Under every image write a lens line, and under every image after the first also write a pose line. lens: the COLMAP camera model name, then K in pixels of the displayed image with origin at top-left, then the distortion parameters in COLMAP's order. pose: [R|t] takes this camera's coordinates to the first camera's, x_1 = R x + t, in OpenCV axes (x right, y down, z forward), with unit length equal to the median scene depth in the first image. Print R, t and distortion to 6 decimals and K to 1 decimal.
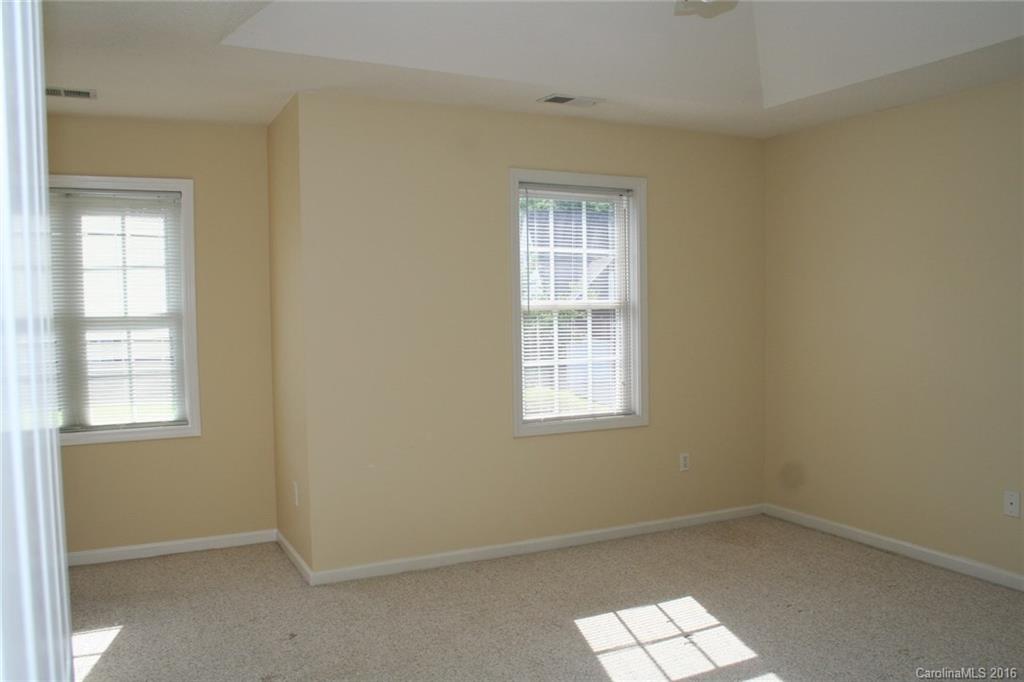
lens RADIAL K [[853.8, 0, 512.3], [0, 853.8, 342.2], [0, 0, 1]] dist [-0.132502, 0.070644]
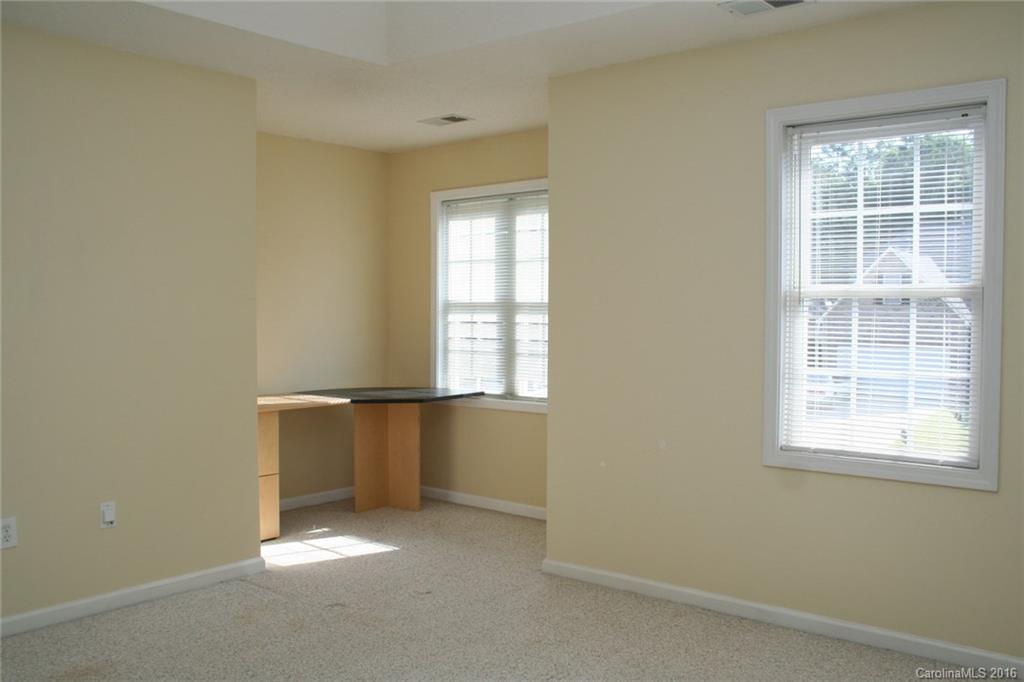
lens RADIAL K [[913.3, 0, 511.7], [0, 913.3, 337.9], [0, 0, 1]] dist [-0.064435, -0.011494]
pose [[0.379650, 0.043393, -0.924112, 0.682980], [-0.033964, 0.998880, 0.032950, -0.021956], [0.924507, 0.018877, 0.380698, 0.498380]]
